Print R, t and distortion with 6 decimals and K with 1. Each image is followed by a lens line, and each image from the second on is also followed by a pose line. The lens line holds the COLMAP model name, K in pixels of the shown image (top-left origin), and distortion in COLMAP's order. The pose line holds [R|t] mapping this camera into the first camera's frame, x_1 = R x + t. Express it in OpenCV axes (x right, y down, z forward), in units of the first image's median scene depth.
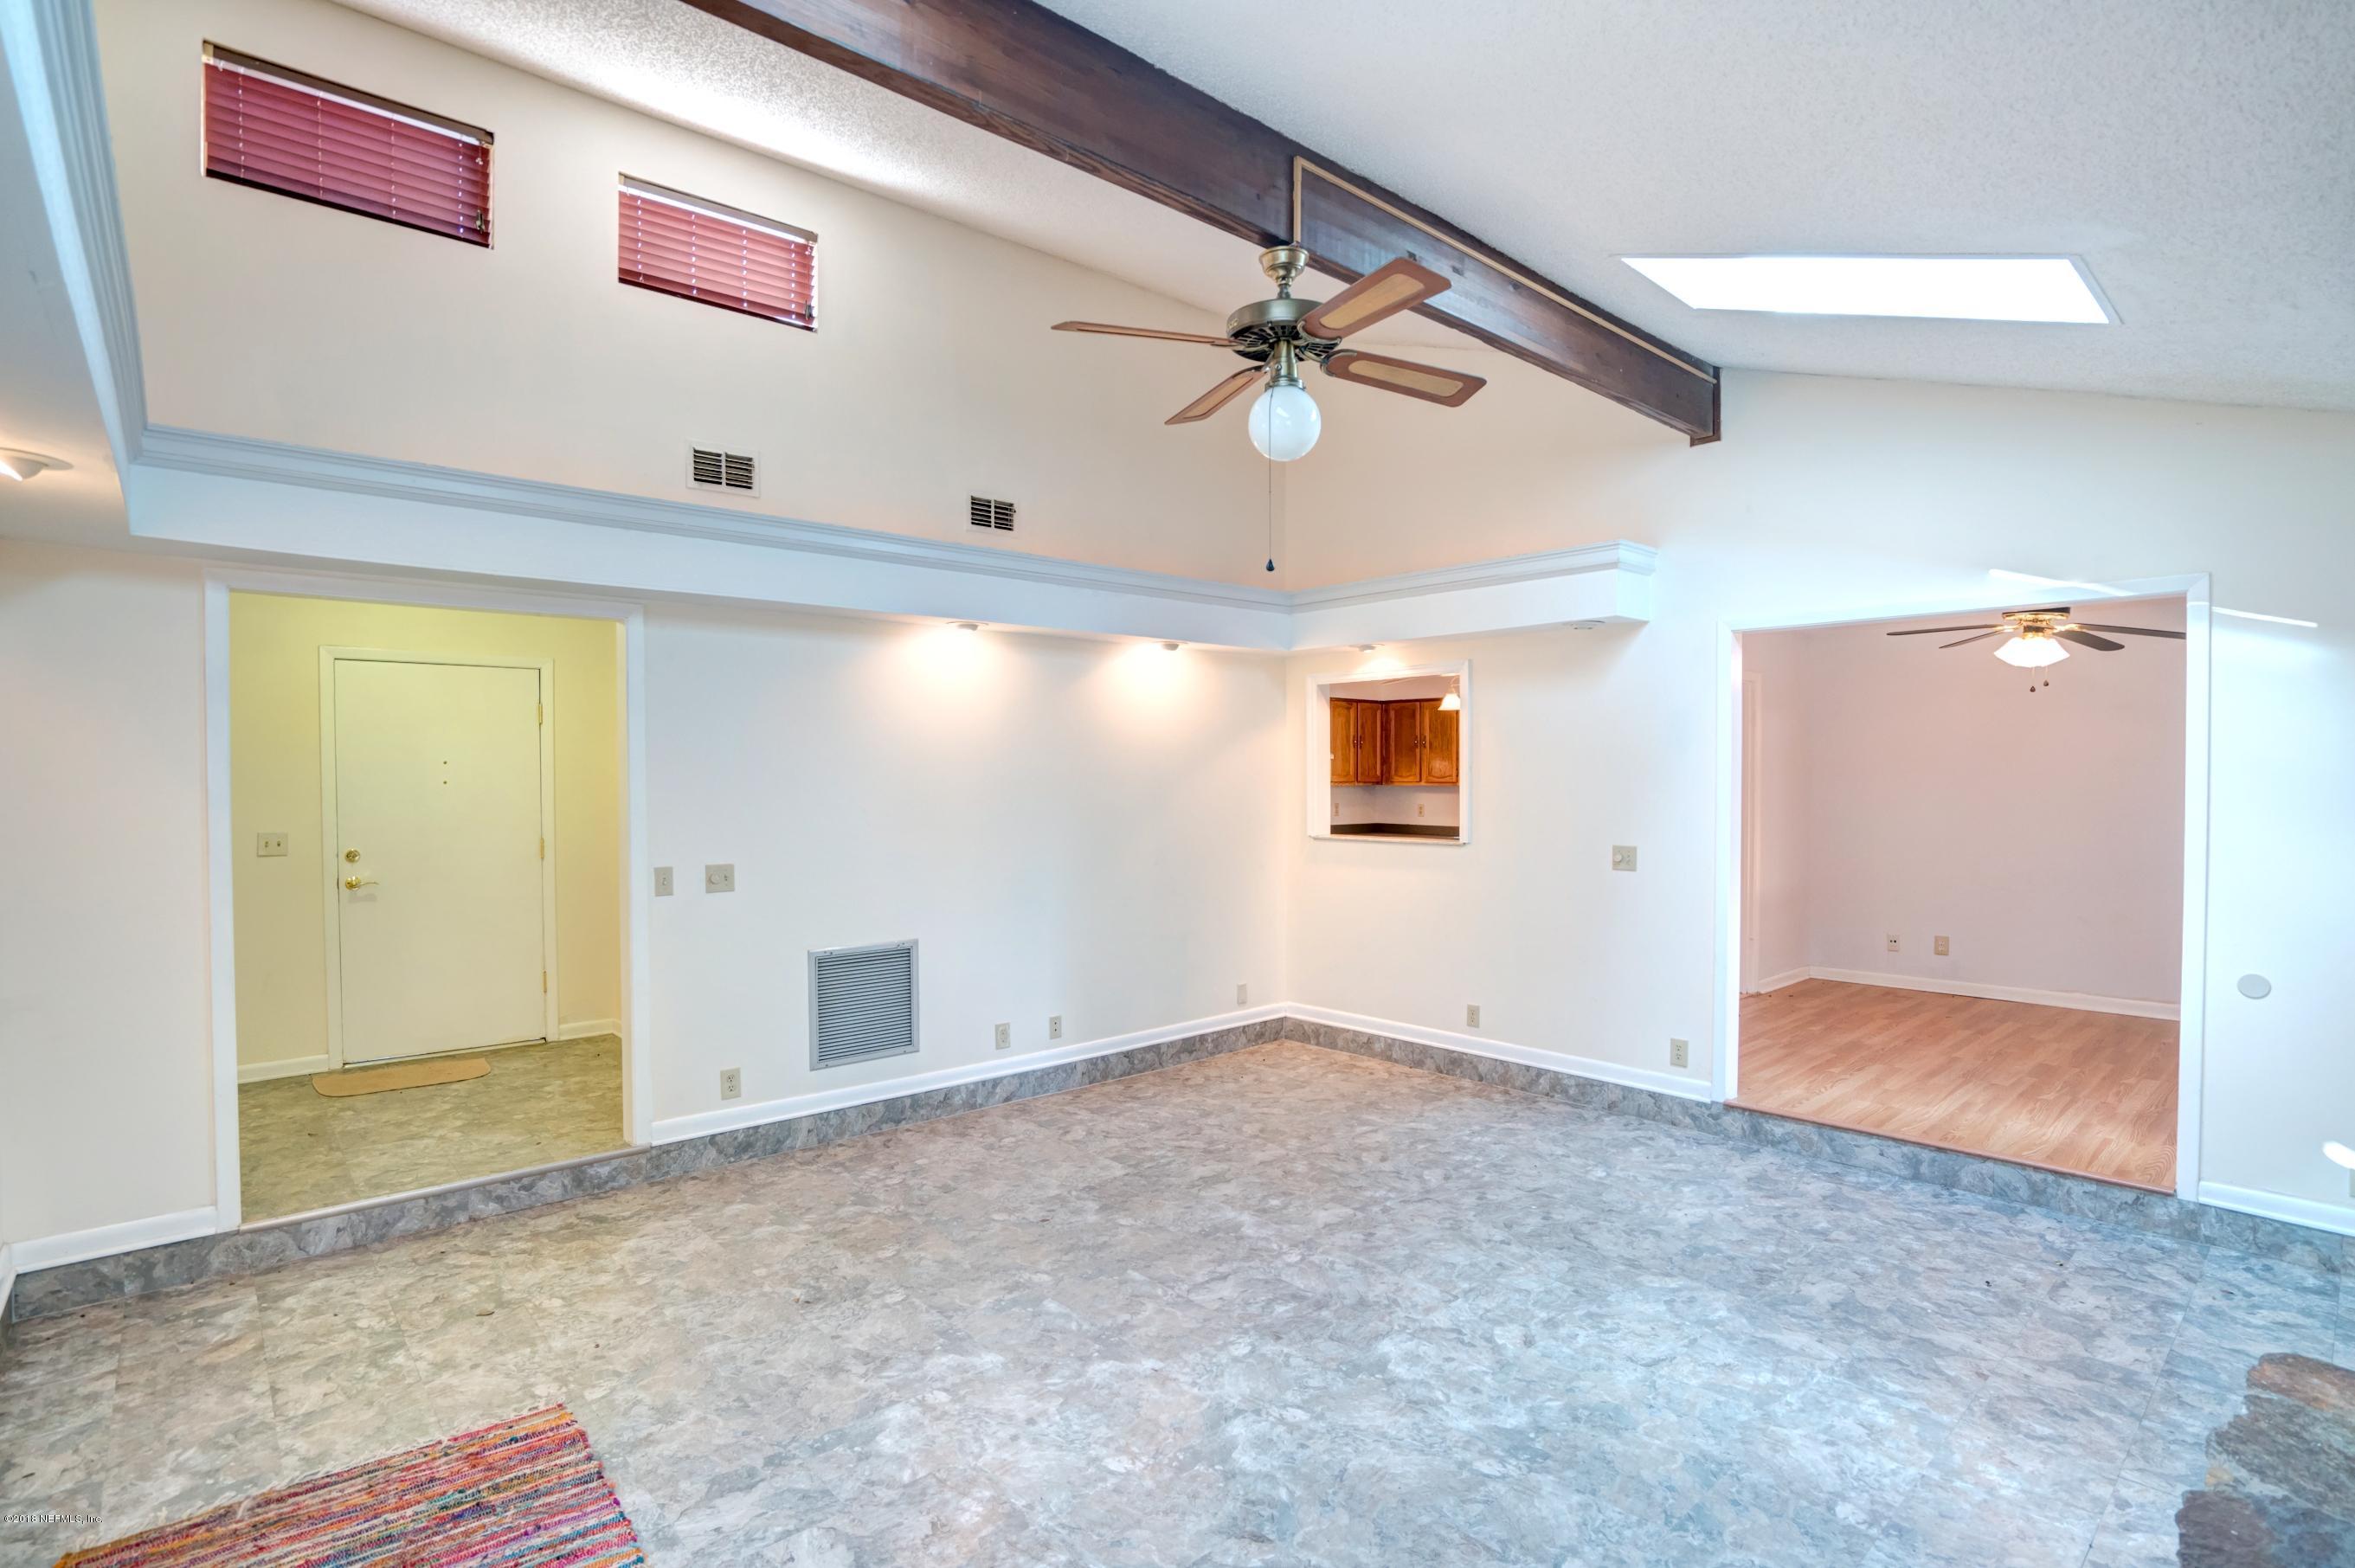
lens RADIAL K [[1124.2, 0, 1177.5], [0, 1124.2, 784.0], [0, 0, 1]] dist [-0.000160, -0.000121]
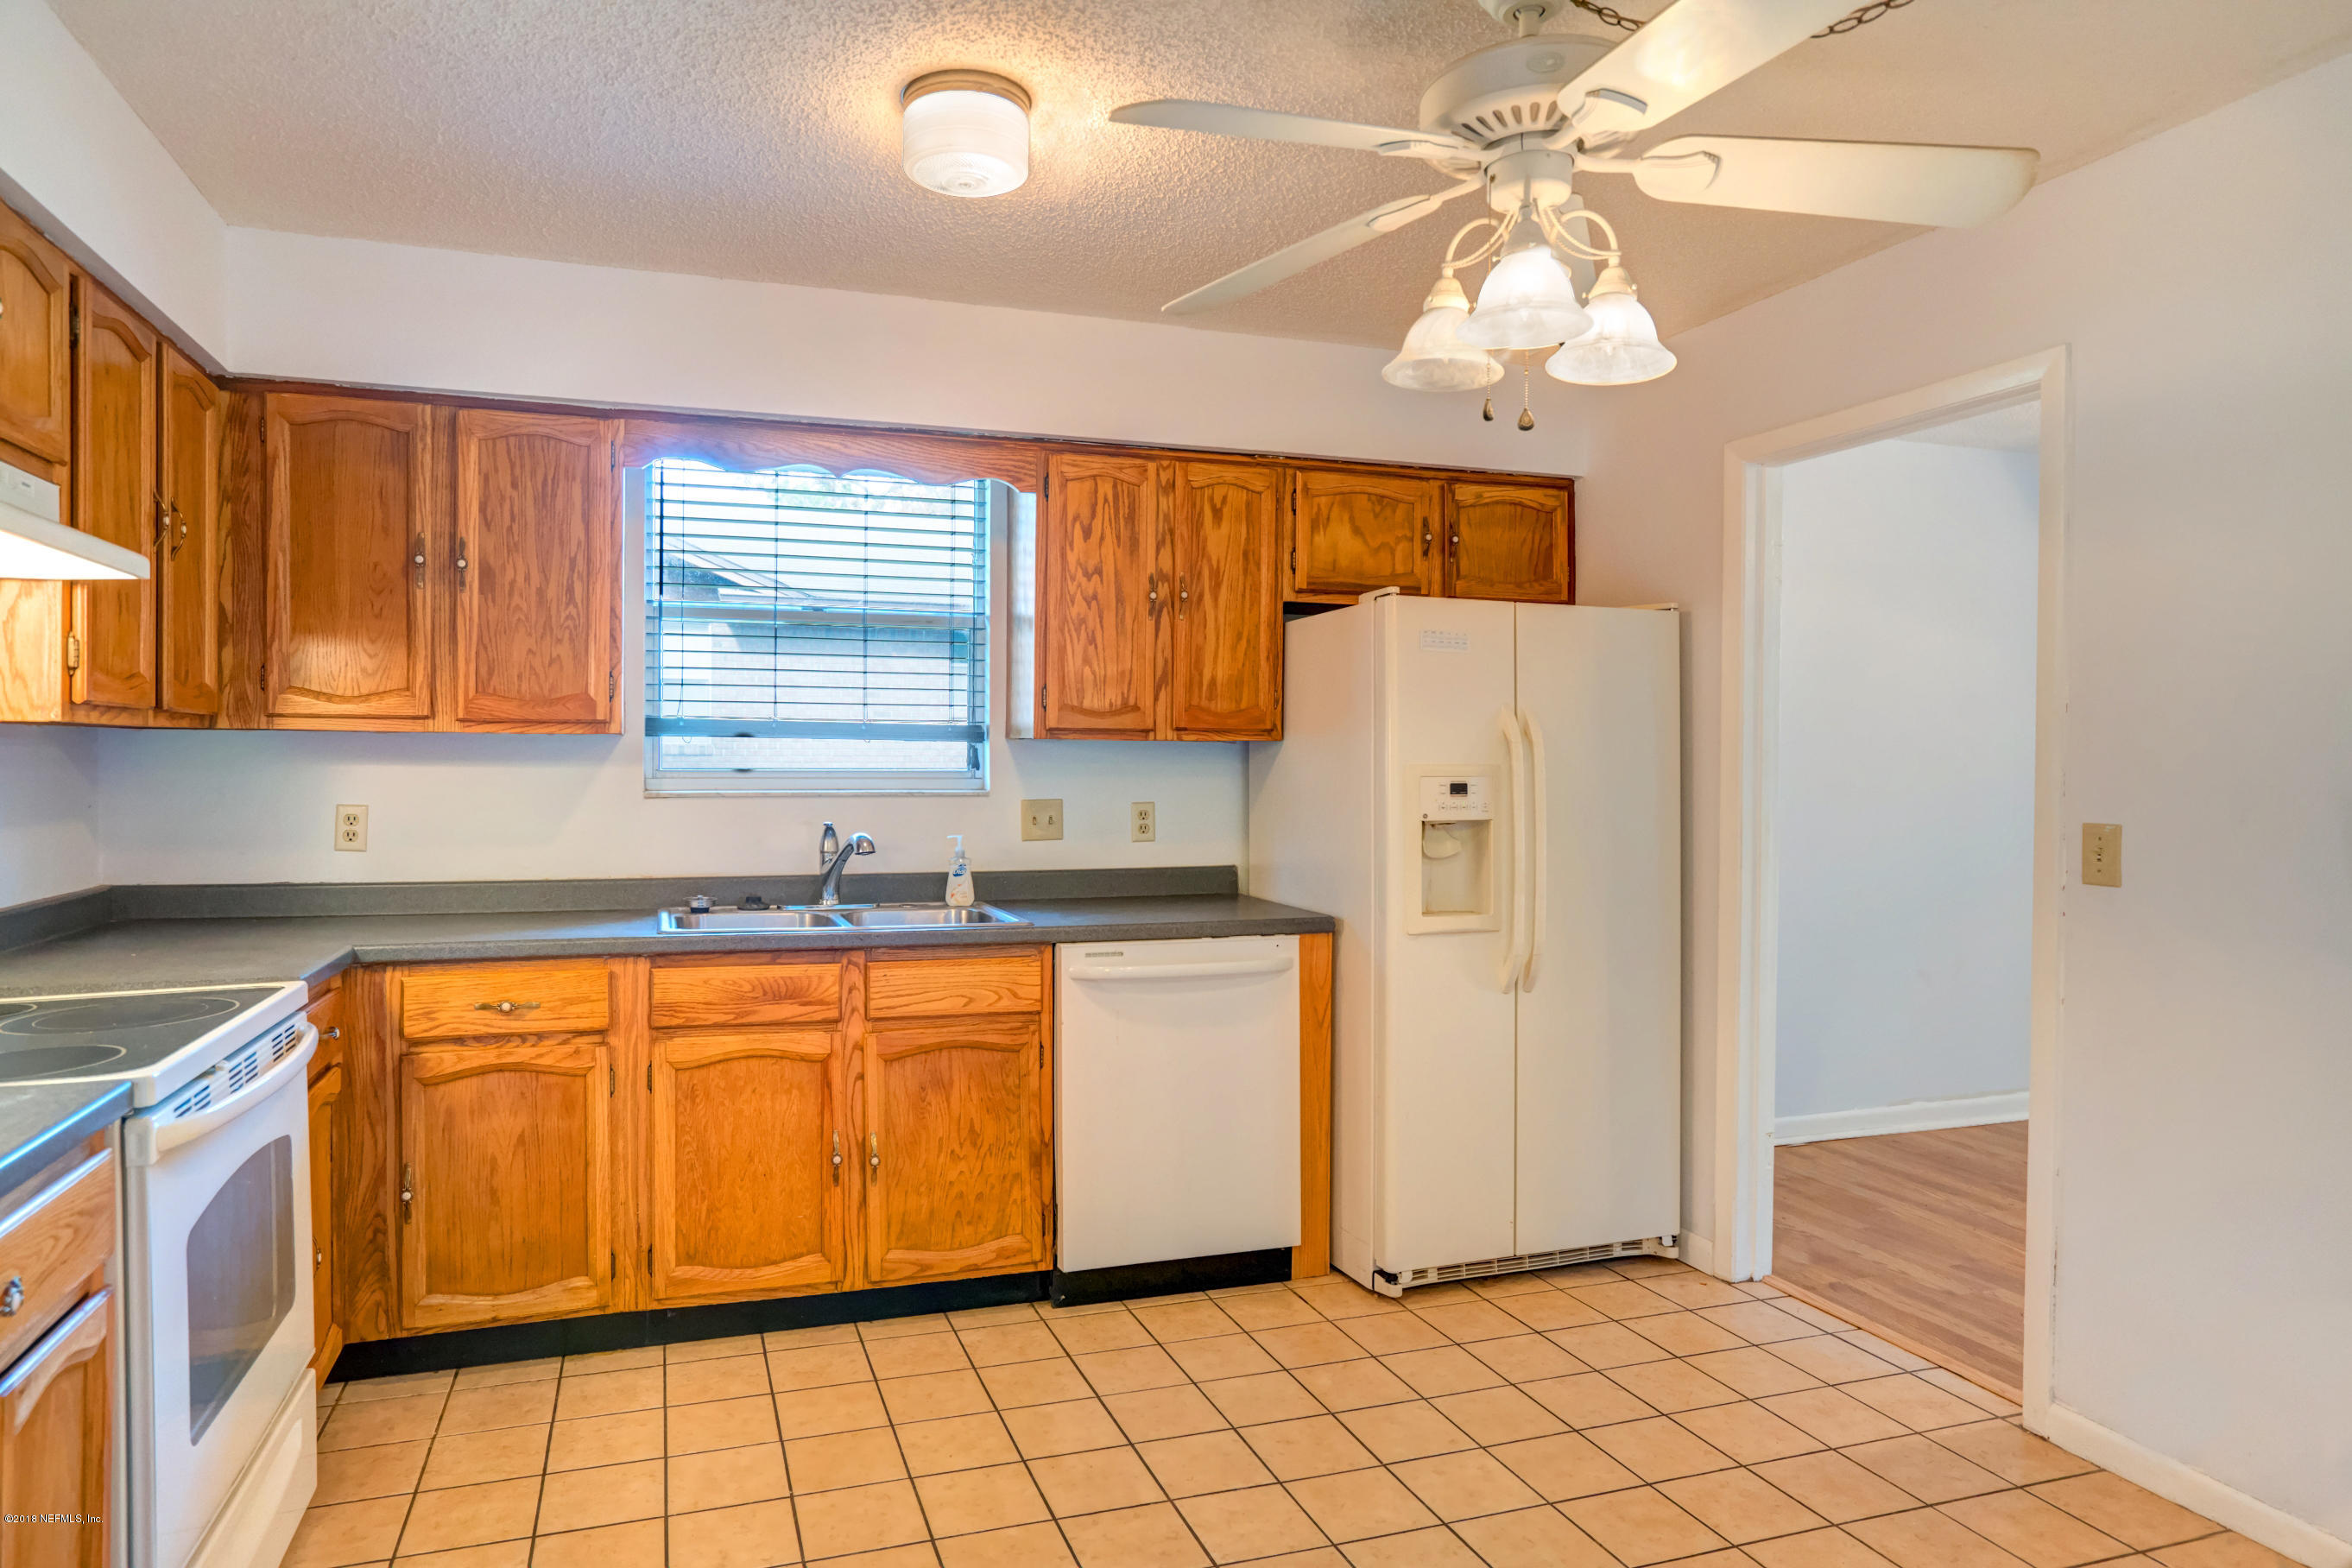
lens RADIAL K [[1327.7, 0, 1176.0], [0, 1327.7, 784.0], [0, 0, 1]] dist [-0.019976, 0.000144]
pose [[0.409484, -0.014529, 0.912202, 0.009168], [0.008783, 0.999890, 0.011983, 0.011068], [-0.912275, 0.003105, 0.409566, 0.707293]]
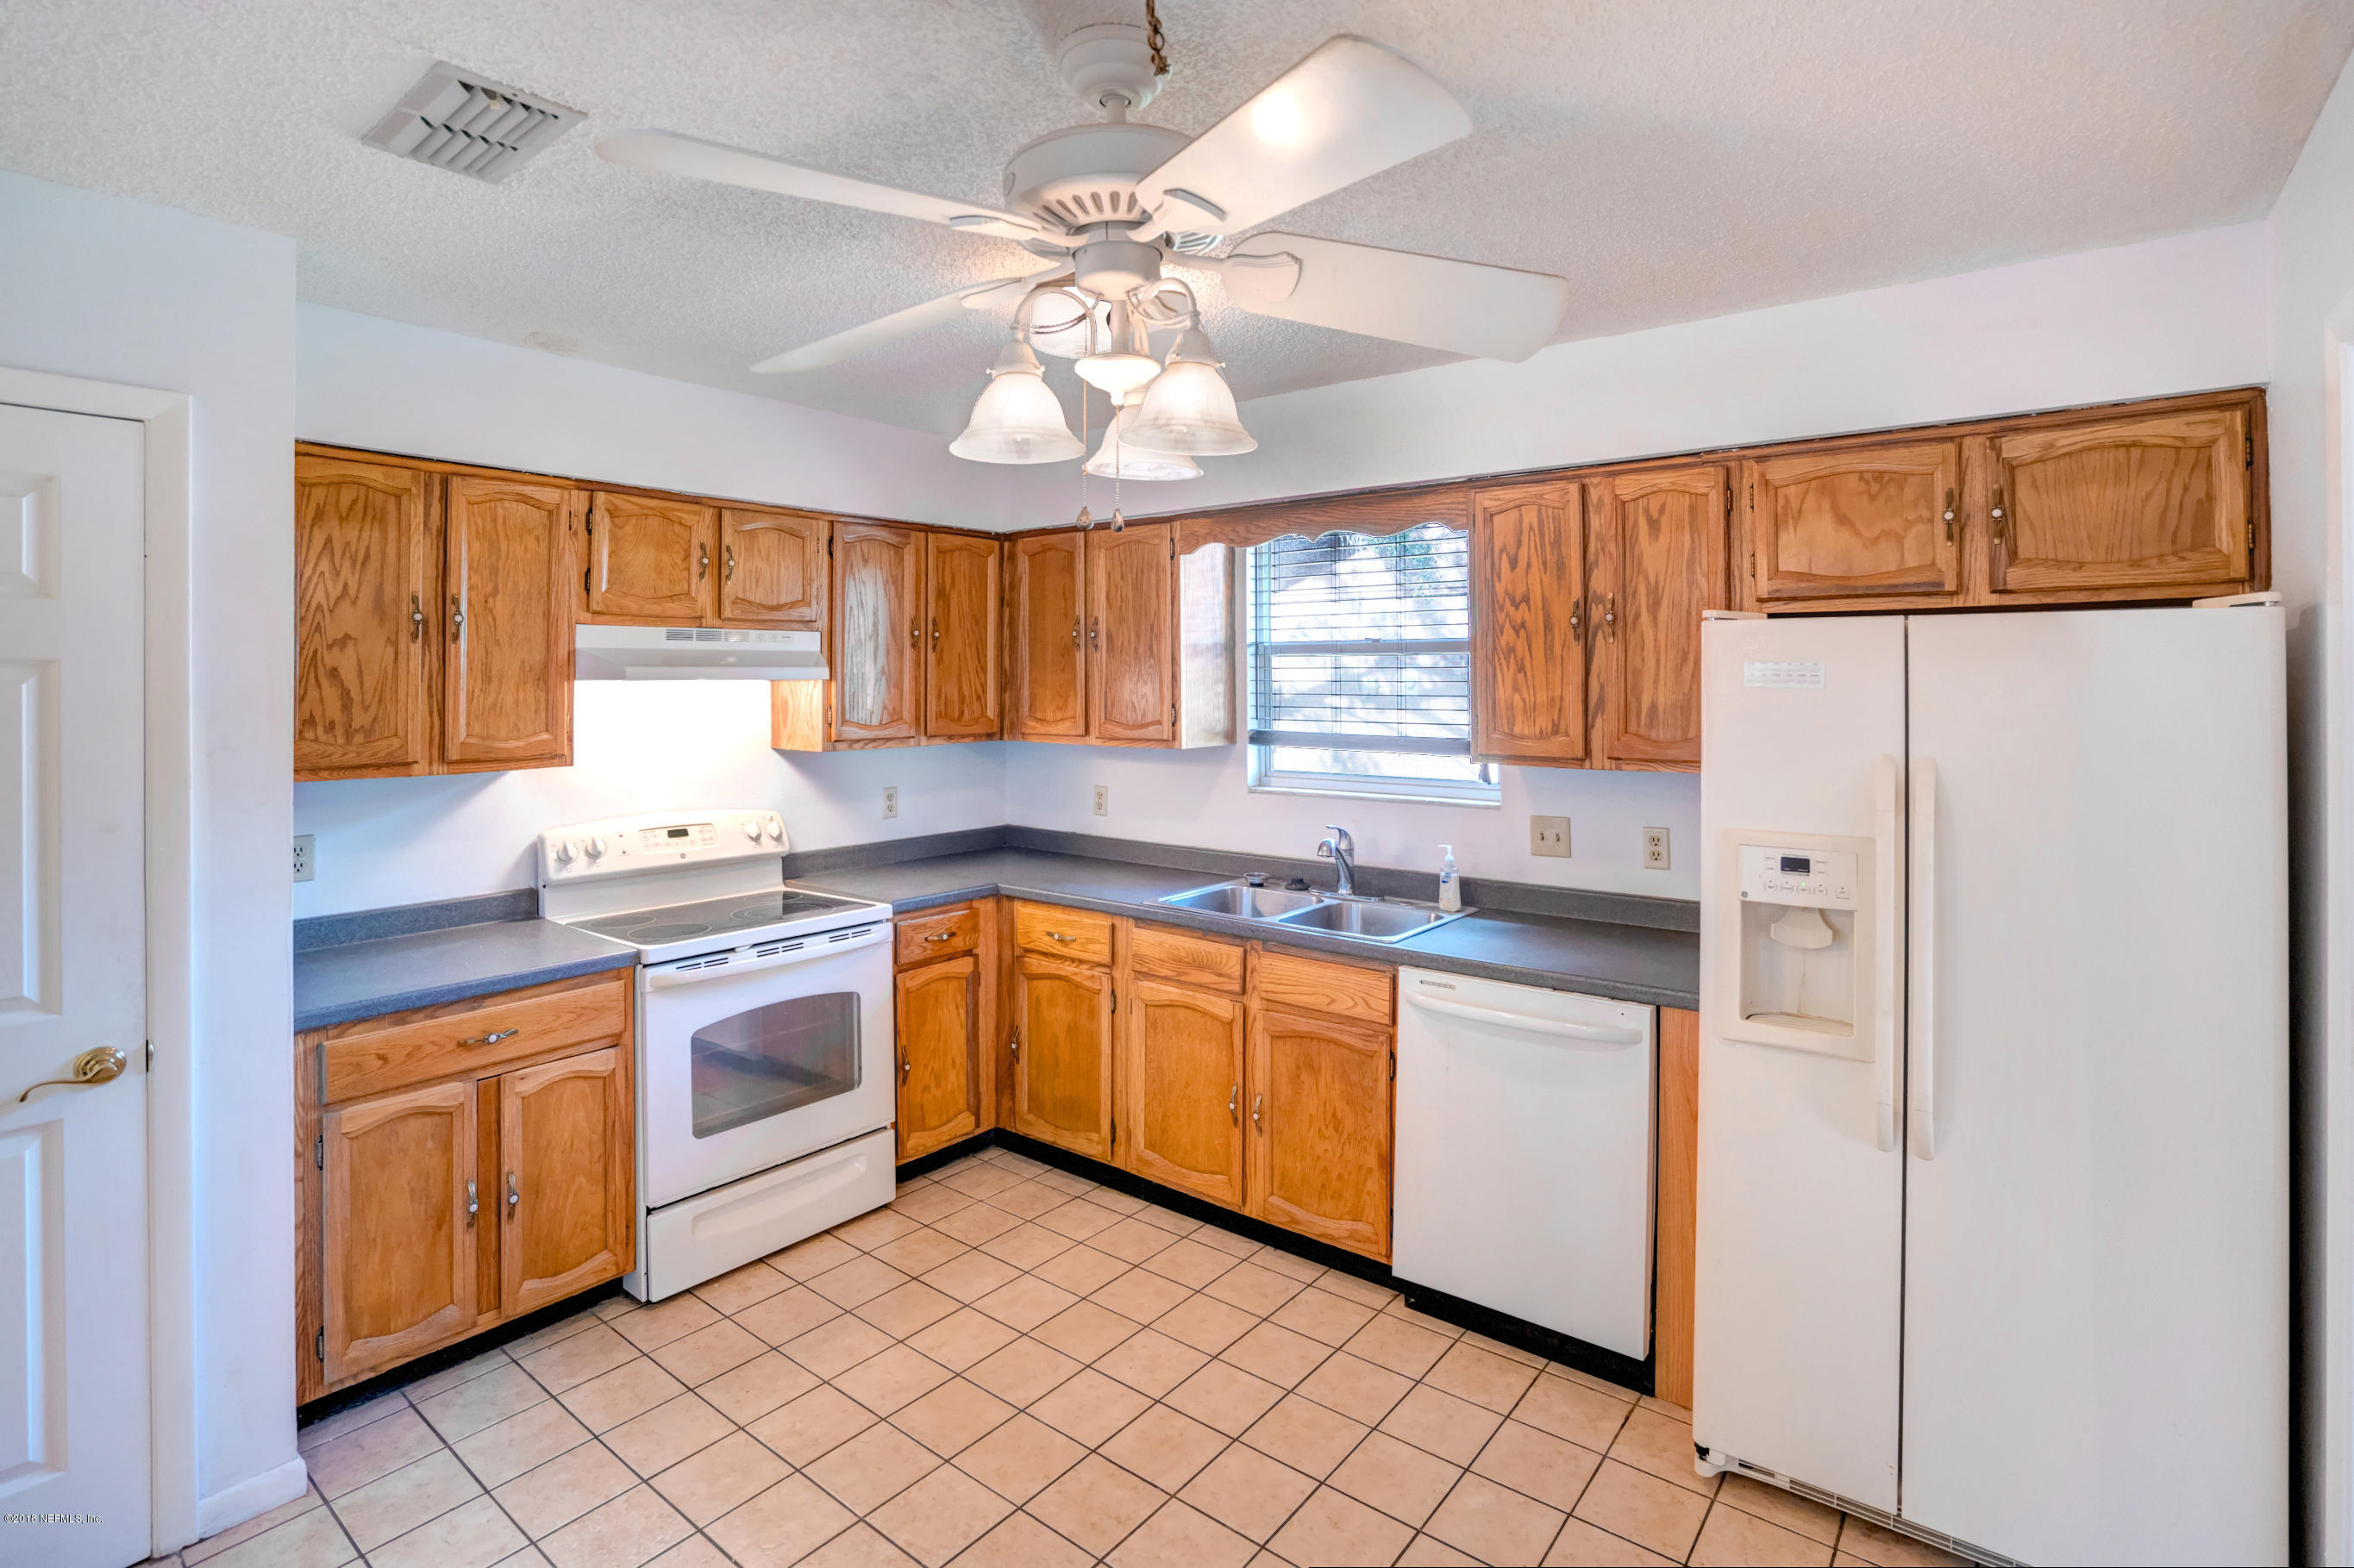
lens RADIAL K [[1130.3, 0, 1174.4], [0, 1130.3, 684.5], [0, 0, 1]] dist [-0.064833, 0.035201]
pose [[0.983668, 0.005267, 0.179916, 0.172064], [-0.001844, 0.999814, -0.019190, -0.012070], [-0.179984, 0.018545, 0.983495, 0.596294]]
